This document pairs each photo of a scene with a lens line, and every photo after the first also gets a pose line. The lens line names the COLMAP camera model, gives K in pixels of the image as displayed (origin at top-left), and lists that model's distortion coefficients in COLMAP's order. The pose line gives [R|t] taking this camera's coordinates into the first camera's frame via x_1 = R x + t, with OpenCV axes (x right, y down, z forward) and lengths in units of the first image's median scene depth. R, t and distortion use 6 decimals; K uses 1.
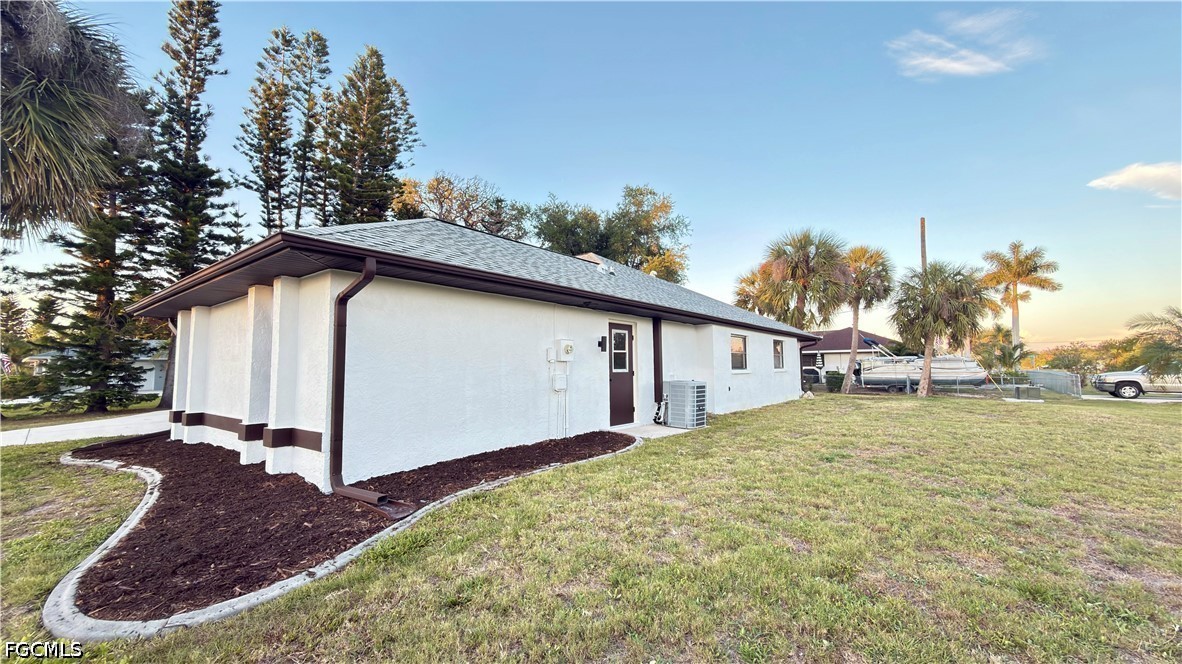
lens RADIAL K [[471.7, 0, 590.3], [0, 471.7, 333.9], [0, 0, 1]] dist [0.002951, 0.000092]
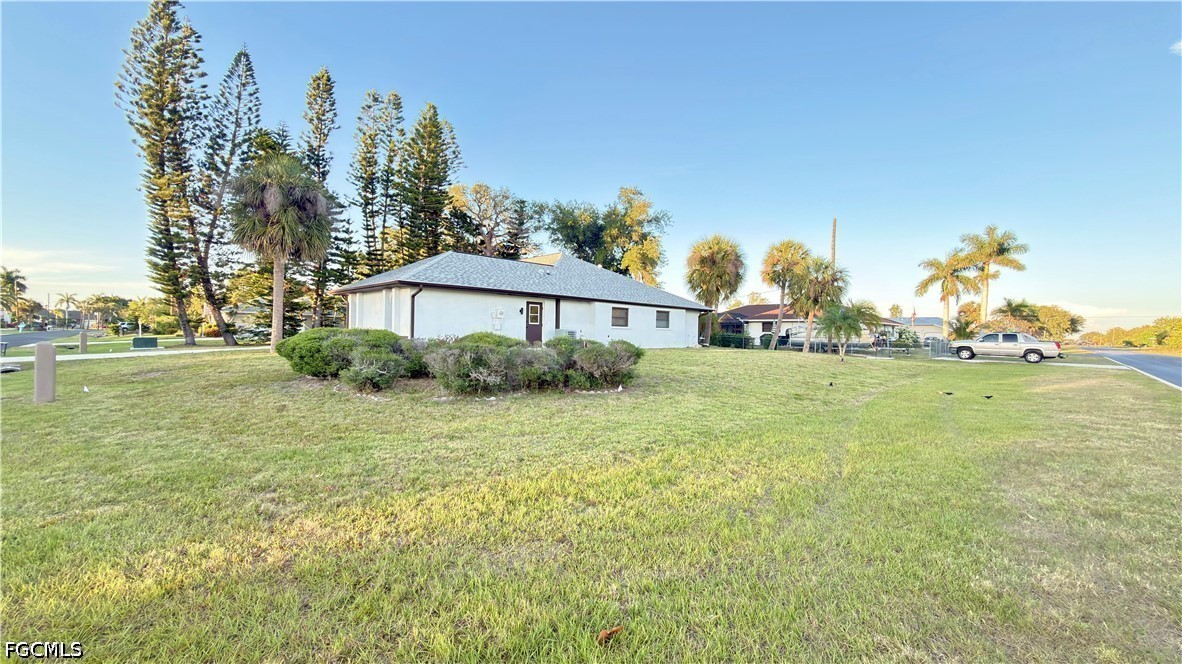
lens RADIAL K [[471.7, 0, 590.4], [0, 471.7, 331.0], [0, 0, 1]] dist [0.002951, 0.000092]
pose [[0.992310, 0.026826, -0.120835, 0.231219], [-0.018501, 0.997411, 0.069494, -0.017201], [0.122387, -0.066724, 0.990237, -0.445917]]
